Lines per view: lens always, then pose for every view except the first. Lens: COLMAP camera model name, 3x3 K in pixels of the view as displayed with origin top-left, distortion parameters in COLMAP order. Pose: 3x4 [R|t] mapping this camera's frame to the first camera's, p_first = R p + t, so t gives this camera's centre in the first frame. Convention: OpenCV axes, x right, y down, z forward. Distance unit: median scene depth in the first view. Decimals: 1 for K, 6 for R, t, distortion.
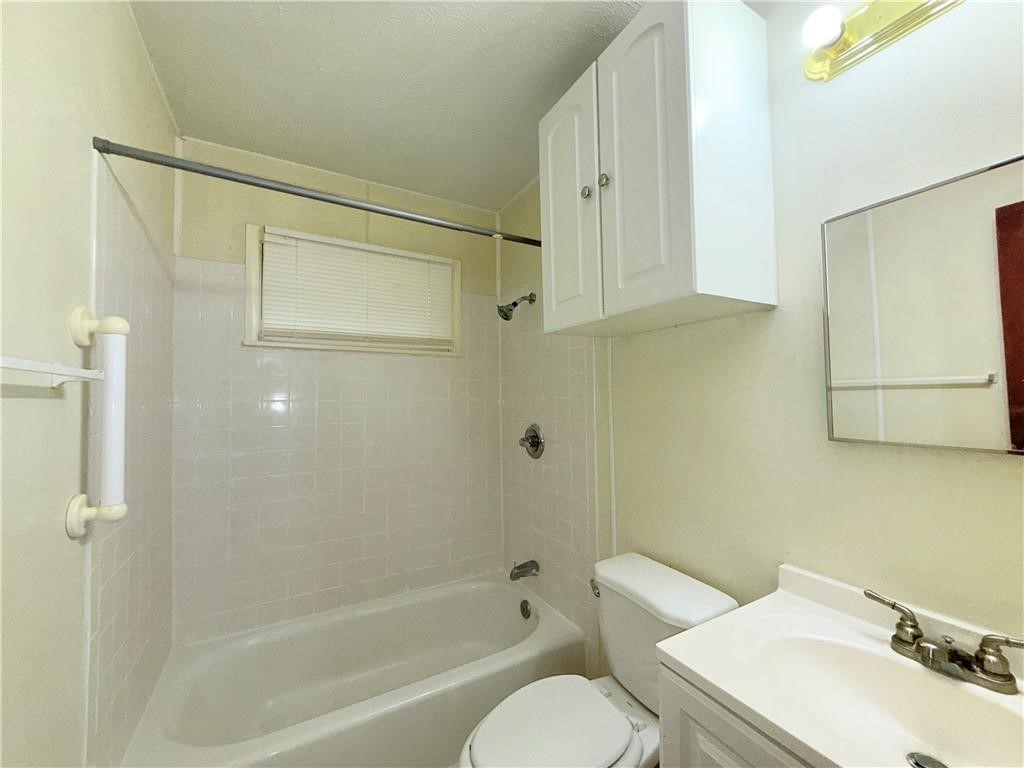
lens RADIAL K [[408.4, 0, 510.0], [0, 408.4, 383.3], [0, 0, 1]] dist [0.000919, 0.000205]
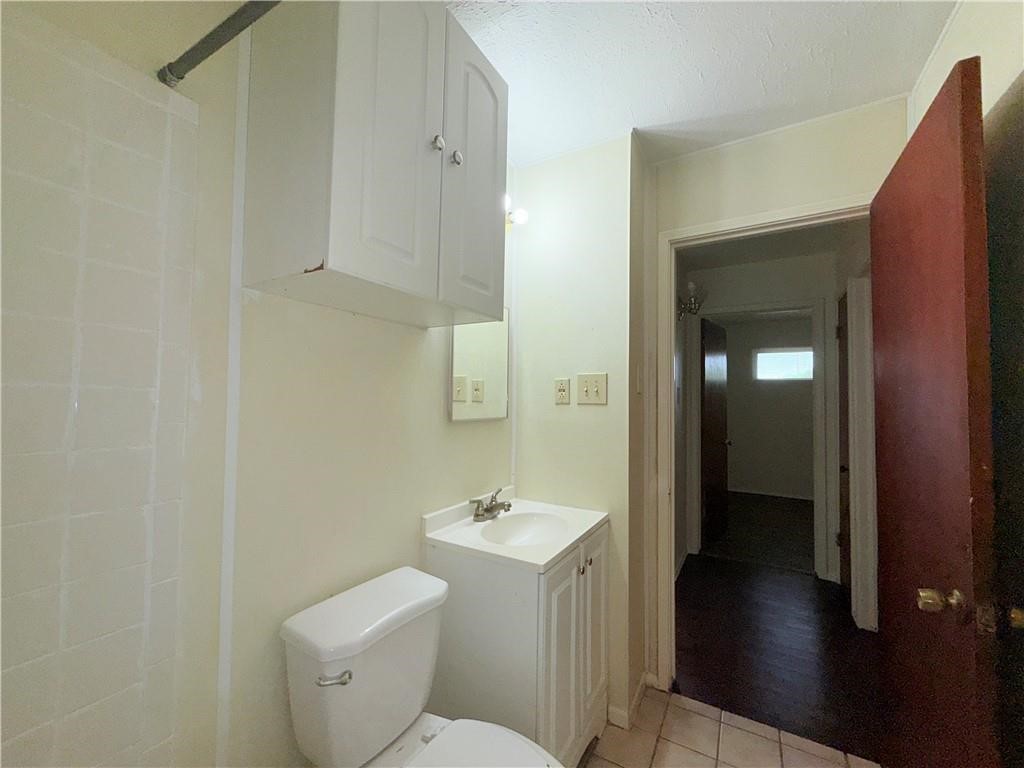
lens RADIAL K [[408.4, 0, 510.0], [0, 408.4, 383.3], [0, 0, 1]] dist [0.000919, 0.000205]
pose [[-0.496358, 0.031426, 0.867549, -0.783786], [-0.040829, 0.997394, -0.059489, 0.079842], [-0.867157, -0.064949, -0.493782, 1.690437]]
